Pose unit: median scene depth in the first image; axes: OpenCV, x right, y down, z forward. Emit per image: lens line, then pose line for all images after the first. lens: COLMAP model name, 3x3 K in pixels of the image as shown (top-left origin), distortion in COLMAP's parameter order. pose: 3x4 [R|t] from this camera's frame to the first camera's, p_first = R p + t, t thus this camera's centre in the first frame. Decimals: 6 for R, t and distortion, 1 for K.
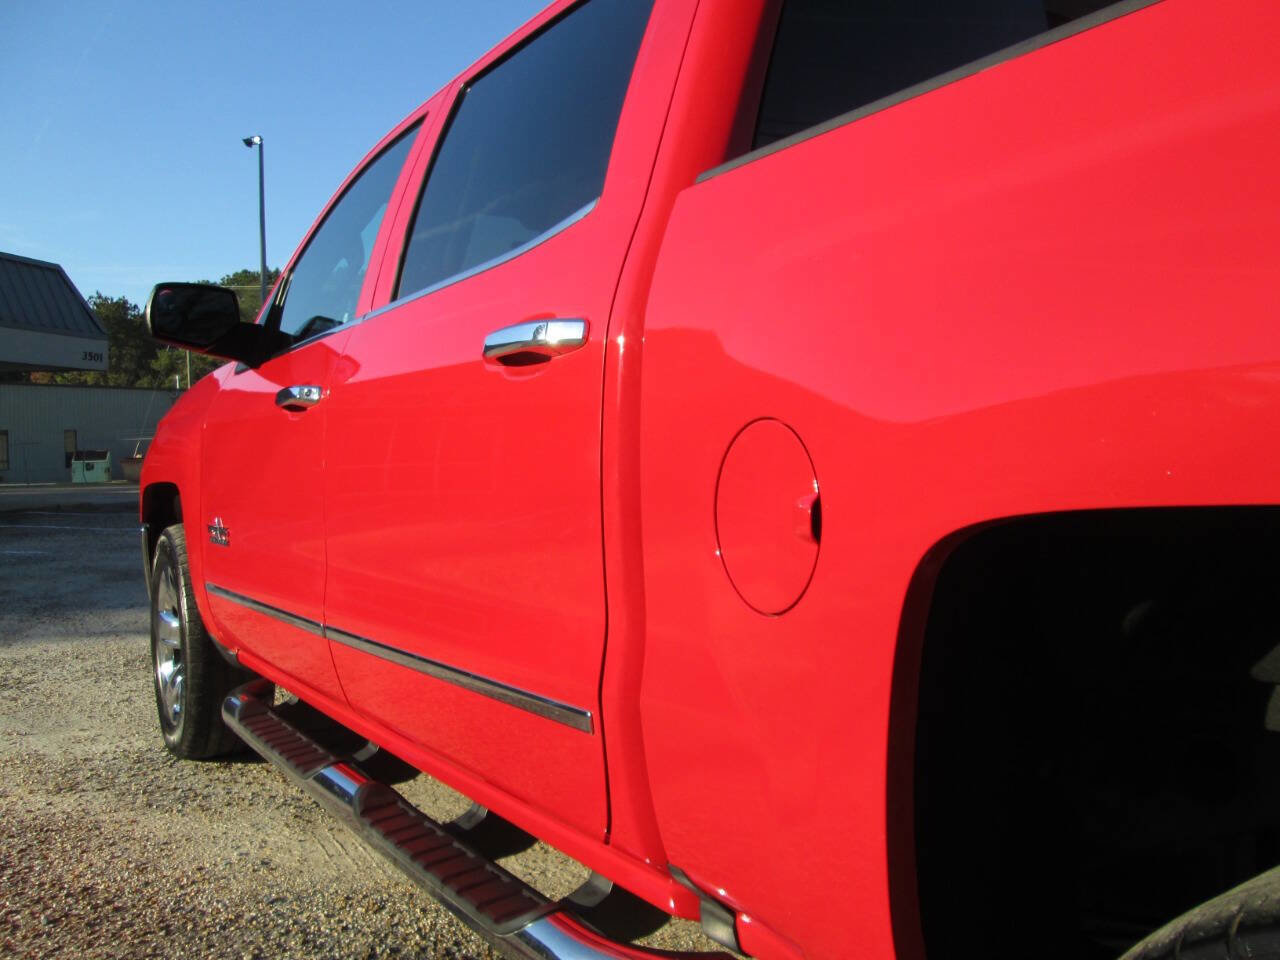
lens RADIAL K [[1012.1, 0, 640.0], [0, 1012.1, 480.0], [0, 0, 1]] dist [-0.045053, 0.011382]
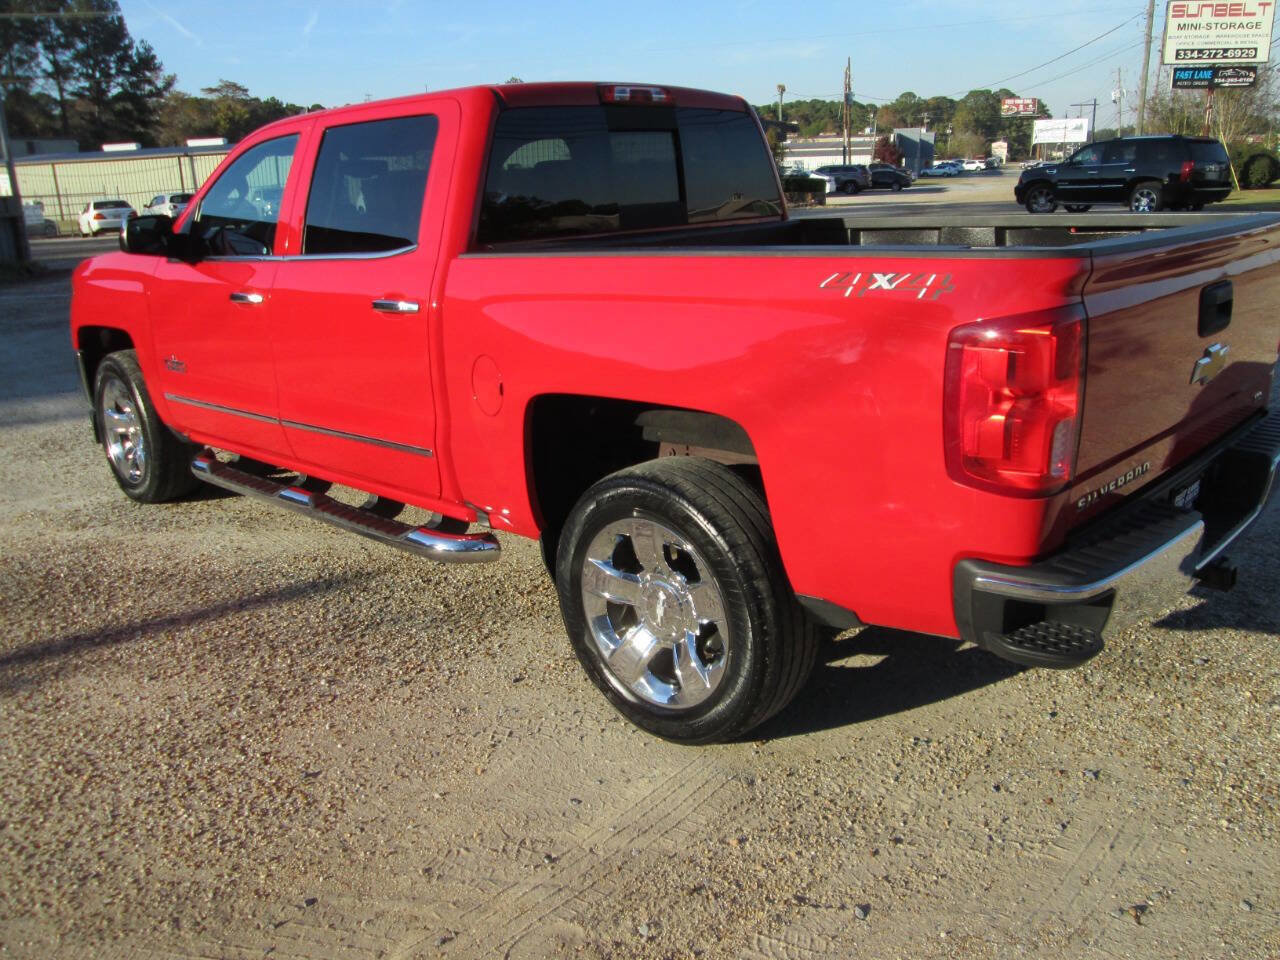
lens RADIAL K [[1012.1, 0, 640.0], [0, 1012.1, 480.0], [0, 0, 1]] dist [-0.045053, 0.011382]
pose [[0.974846, -0.082491, 0.207054, -0.040760], [0.026295, 0.965066, 0.260683, -0.218391], [-0.221324, -0.248681, 0.942960, -0.966771]]
